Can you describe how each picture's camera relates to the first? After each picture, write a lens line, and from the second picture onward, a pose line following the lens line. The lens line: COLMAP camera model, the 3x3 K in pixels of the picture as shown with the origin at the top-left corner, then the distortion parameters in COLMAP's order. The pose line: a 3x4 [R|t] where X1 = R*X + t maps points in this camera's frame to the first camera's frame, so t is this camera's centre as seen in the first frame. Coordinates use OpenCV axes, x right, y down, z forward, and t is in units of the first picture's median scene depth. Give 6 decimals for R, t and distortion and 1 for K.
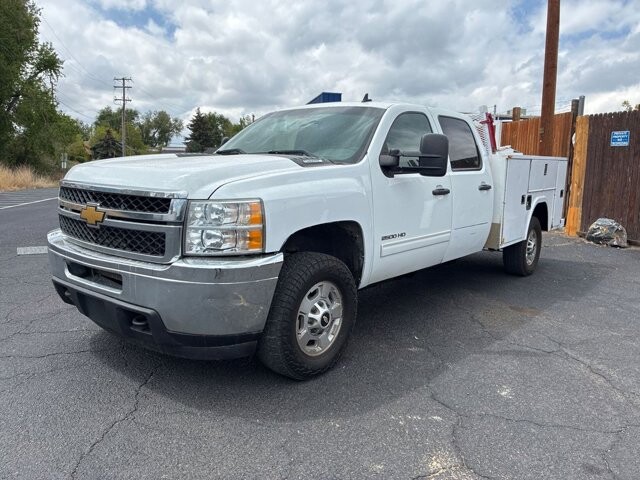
lens RADIAL K [[486.9, 0, 323.4], [0, 486.9, 235.4], [0, 0, 1]] dist [0.042521, -0.044932]
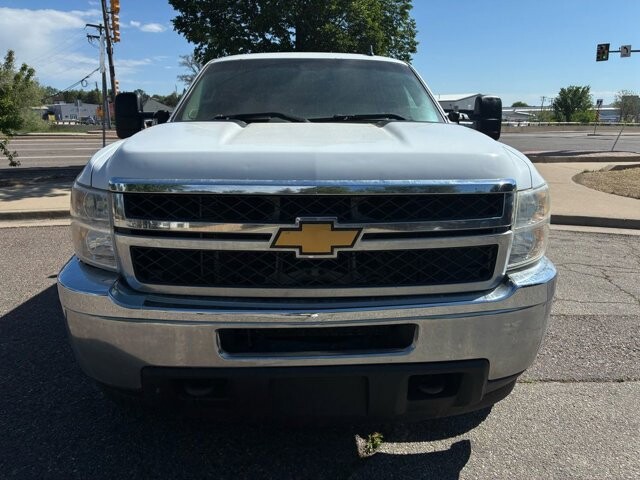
lens RADIAL K [[486.9, 0, 326.3], [0, 486.9, 239.1], [0, 0, 1]] dist [0.042521, -0.044932]
pose [[0.739303, -0.162212, 0.653543, -0.635456], [0.110869, 0.986628, 0.119467, -0.081992], [-0.664183, -0.015865, 0.747402, 0.429457]]
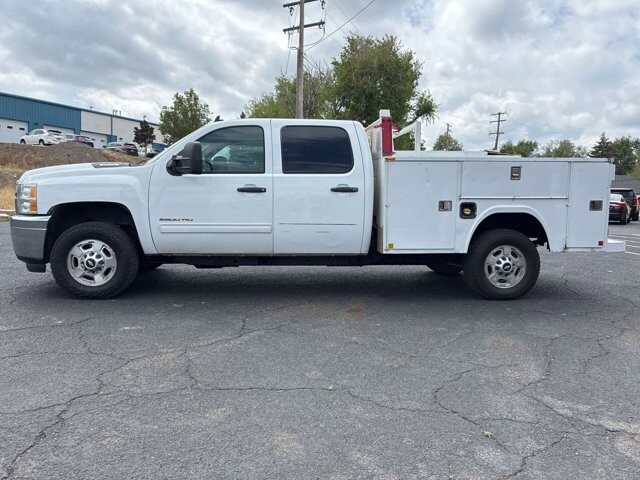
lens RADIAL K [[486.9, 0, 322.0], [0, 486.9, 241.2], [0, 0, 1]] dist [0.042521, -0.044932]
pose [[0.704426, 0.061839, -0.707079, 1.277522], [-0.099497, 0.994964, -0.012108, 0.034934], [0.702769, 0.078882, 0.707031, 0.306208]]
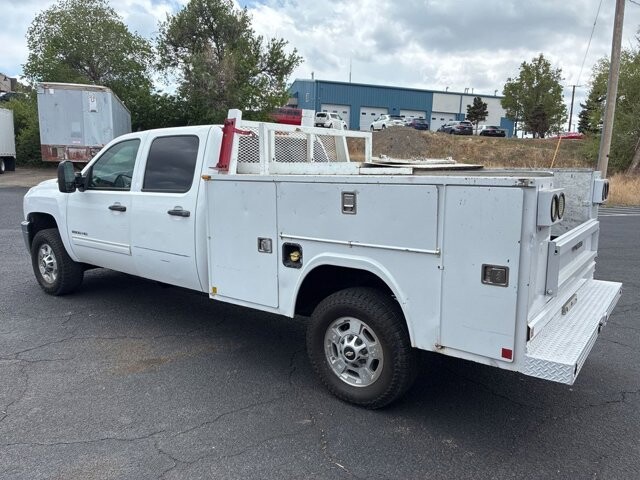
lens RADIAL K [[486.9, 0, 322.3], [0, 486.9, 243.1], [0, 0, 1]] dist [0.042521, -0.044932]
pose [[0.043062, 0.144747, -0.988531, 1.472821], [-0.144861, 0.979898, 0.137172, -0.247361], [0.988515, 0.137292, 0.063164, 1.486938]]
